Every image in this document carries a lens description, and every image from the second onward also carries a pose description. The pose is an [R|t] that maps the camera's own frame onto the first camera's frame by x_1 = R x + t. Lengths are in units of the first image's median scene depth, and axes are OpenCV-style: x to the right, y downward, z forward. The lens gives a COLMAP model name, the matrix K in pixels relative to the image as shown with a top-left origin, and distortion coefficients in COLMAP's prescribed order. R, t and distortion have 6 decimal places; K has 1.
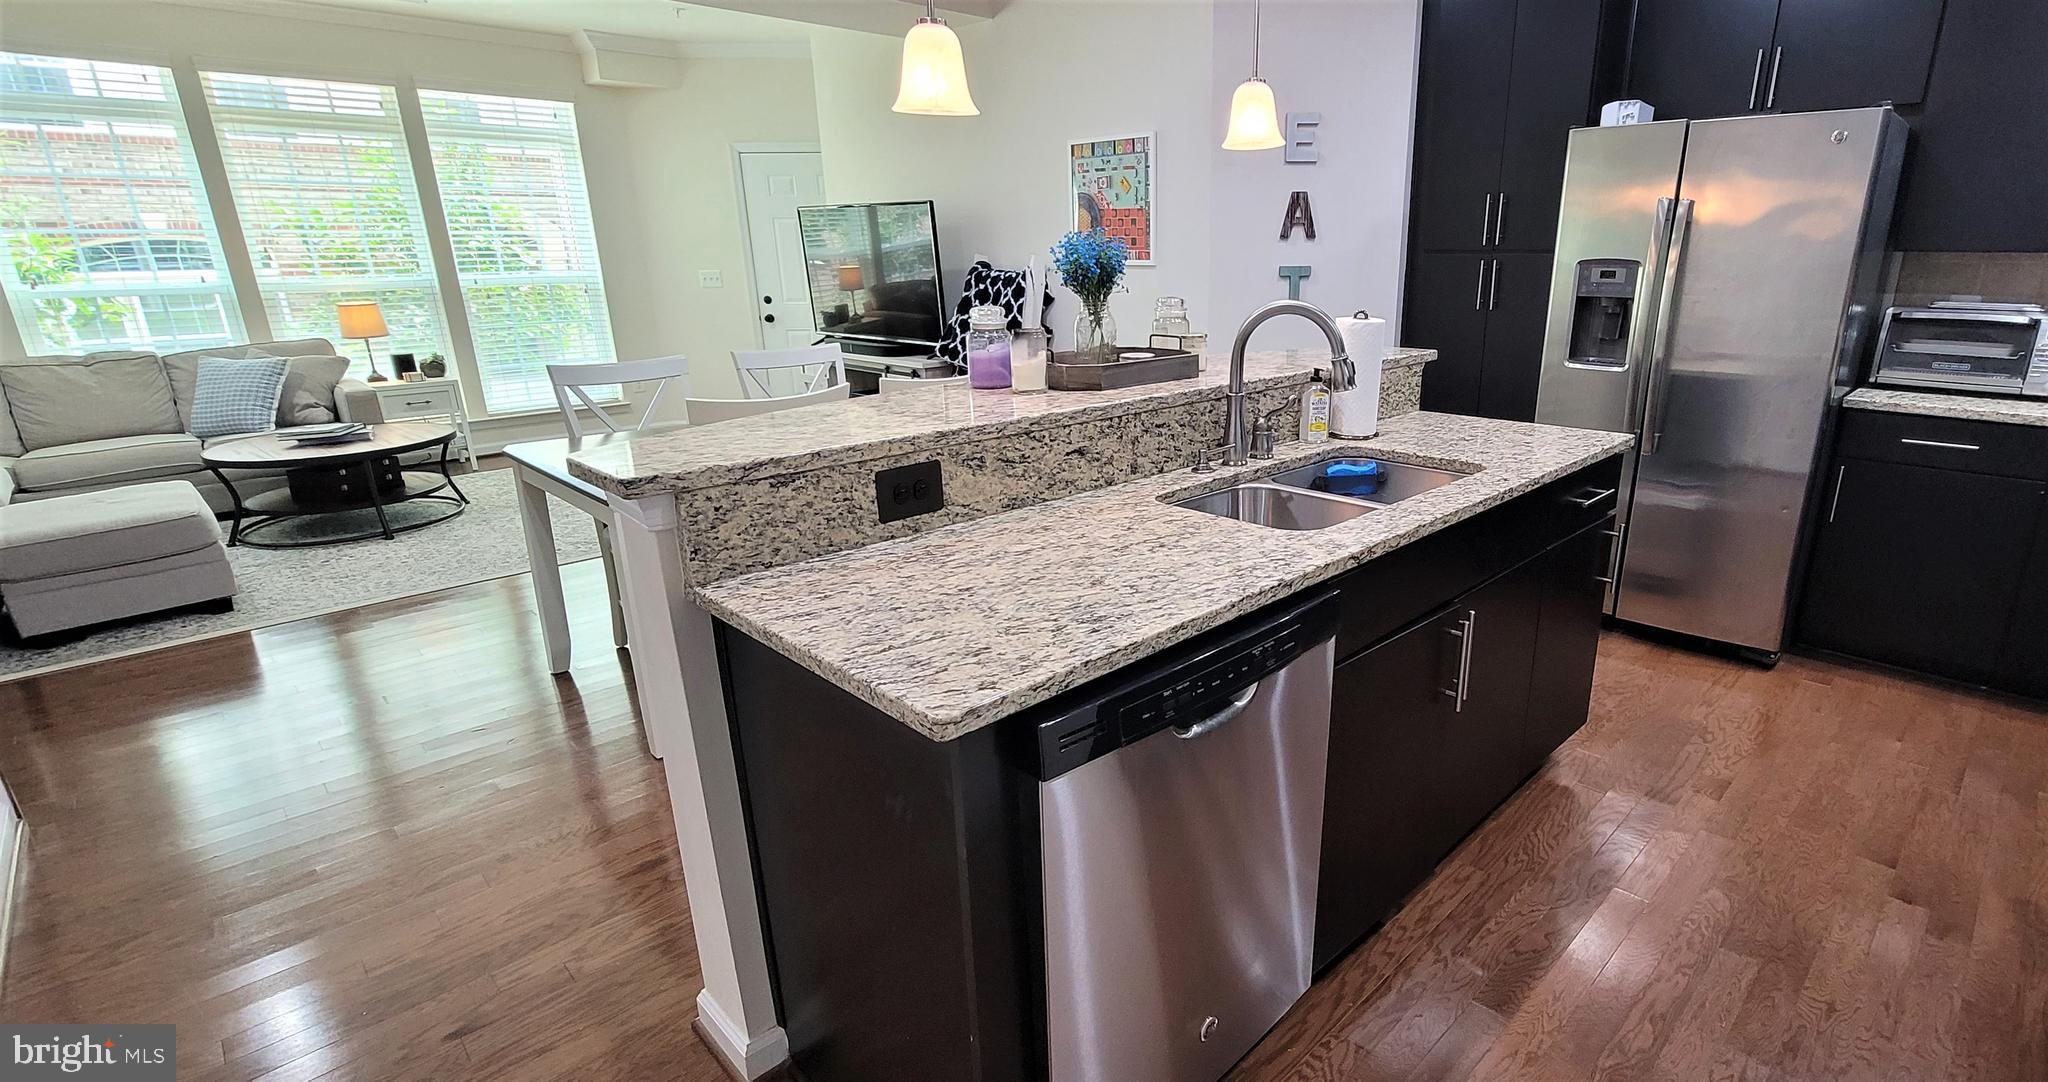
lens RADIAL K [[947.5, 0, 1160.0], [0, 947.5, 548.4], [0, 0, 1]] dist [-0.010738, 0.001270]
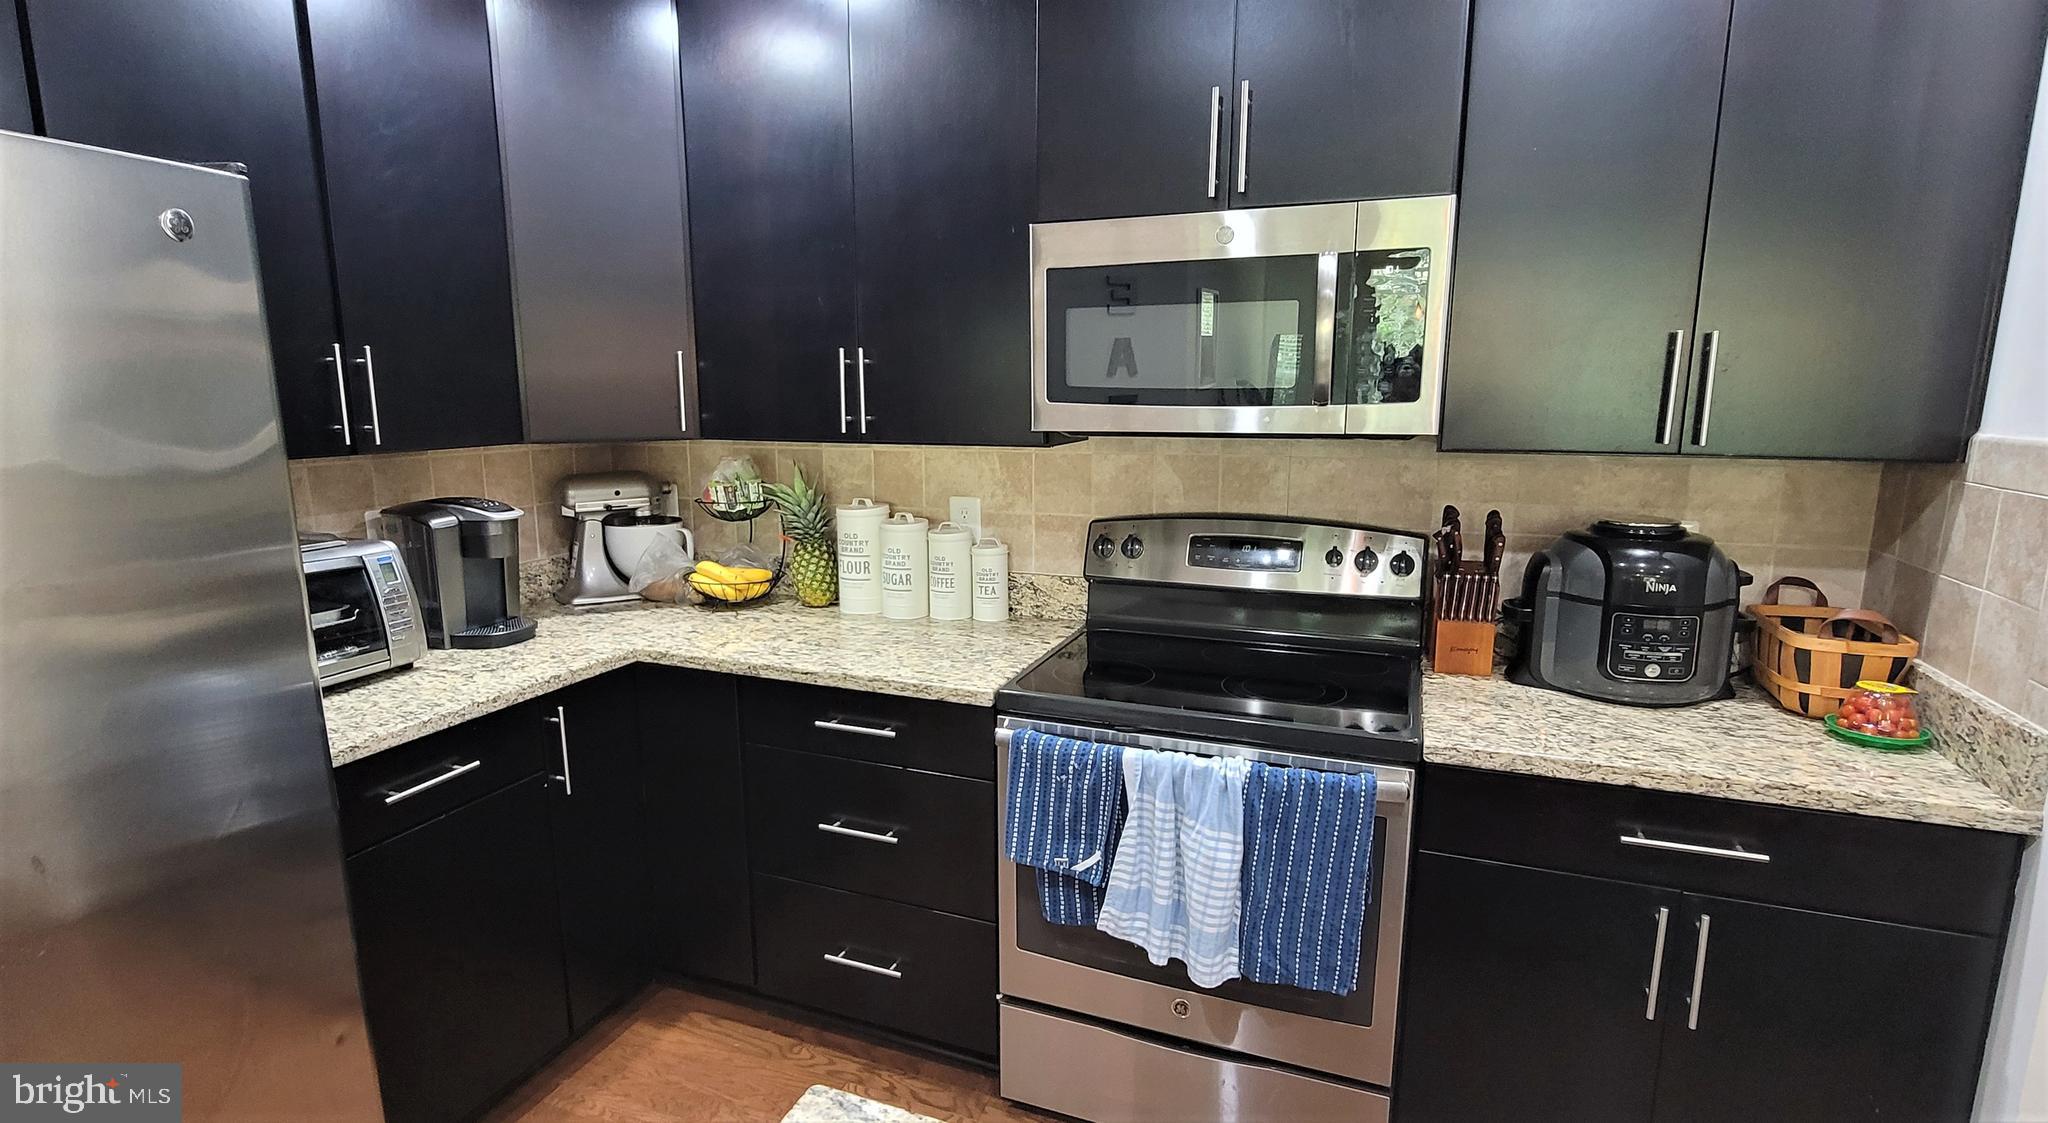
lens RADIAL K [[993.9, 0, 999.4], [0, 993.9, 569.8], [0, 0, 1]] dist [-0.010546, -0.002003]
pose [[-0.355423, -0.162544, 0.920464, 0.143725], [0.290891, 0.916625, 0.274190, -0.257474], [-0.888288, 0.365208, -0.278507, 0.706773]]
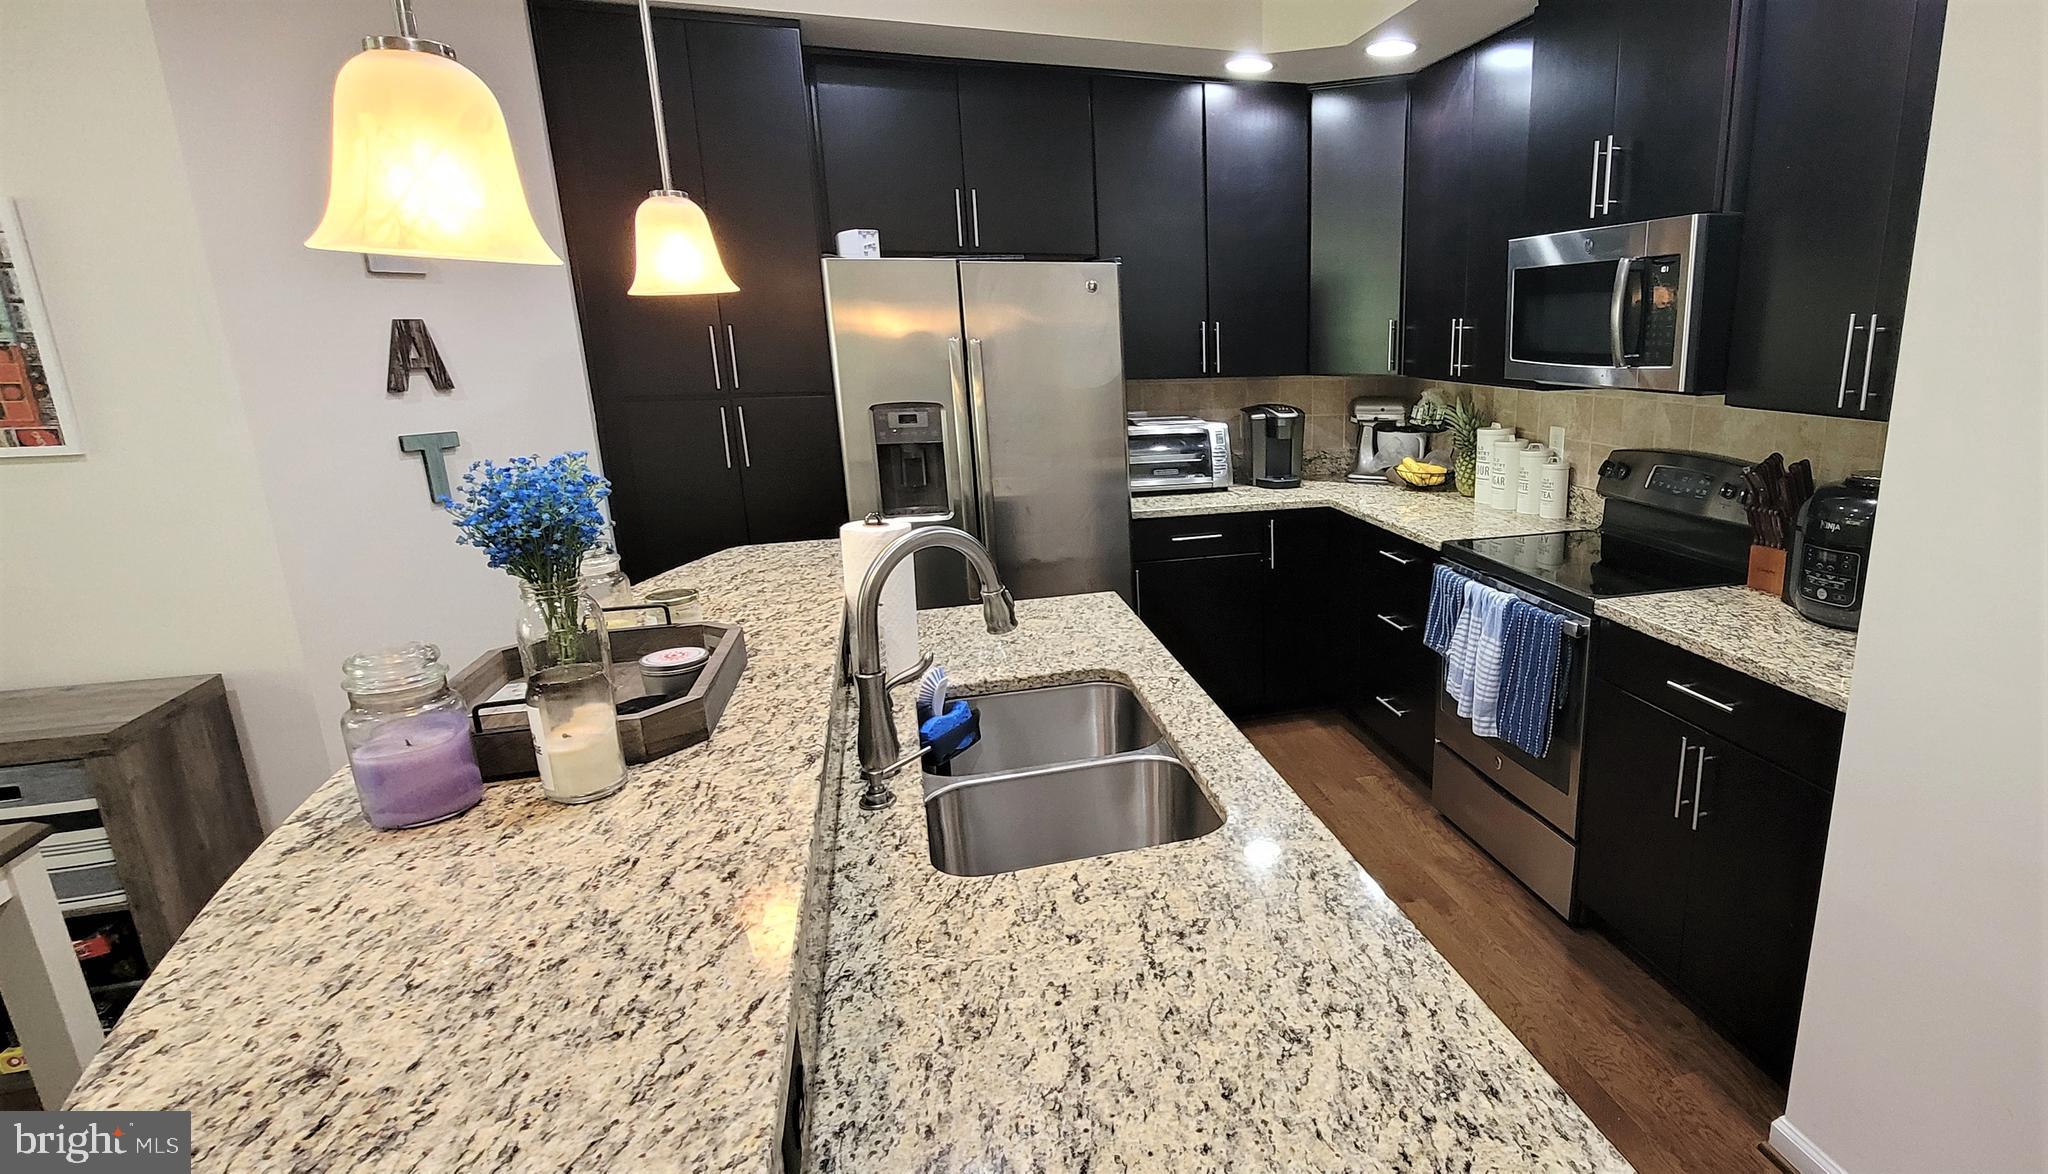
lens RADIAL K [[1038.6, 0, 1241.6], [0, 1038.6, 588.4], [0, 0, 1]] dist [-0.001062, 0.000630]
pose [[0.472182, -0.216704, 0.854449, -0.252794], [0.274958, 0.957158, 0.090807, -0.133822], [-0.837522, 0.192060, 0.511538, 0.249562]]
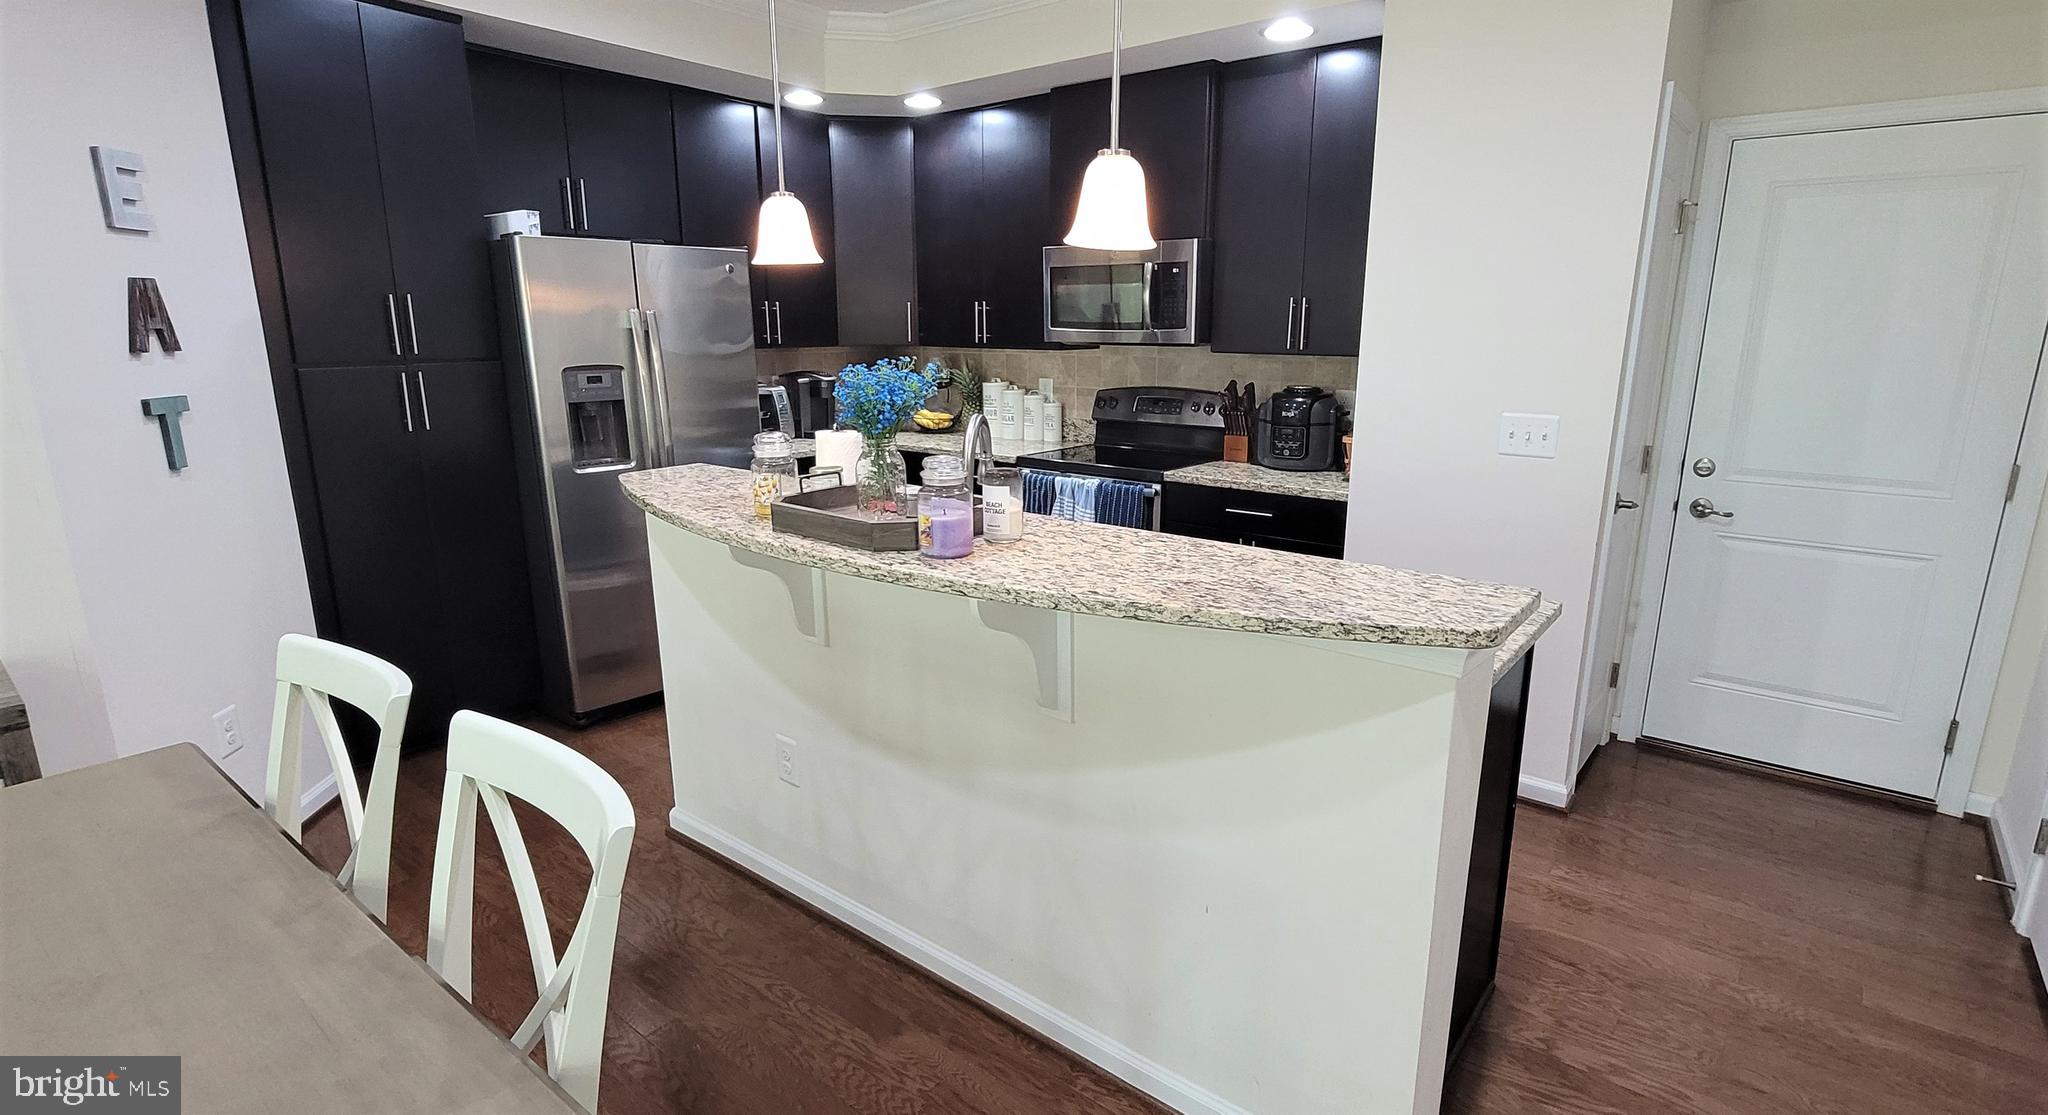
lens RADIAL K [[993.7, 0, 1038.9], [0, 993.7, 559.4], [0, 0, 1]] dist [-0.003589, 0.000772]
pose [[-0.074166, -0.230720, 0.970190, -0.635845], [0.303188, 0.921600, 0.242342, -0.219954], [-0.950040, 0.312124, 0.001600, 0.587795]]
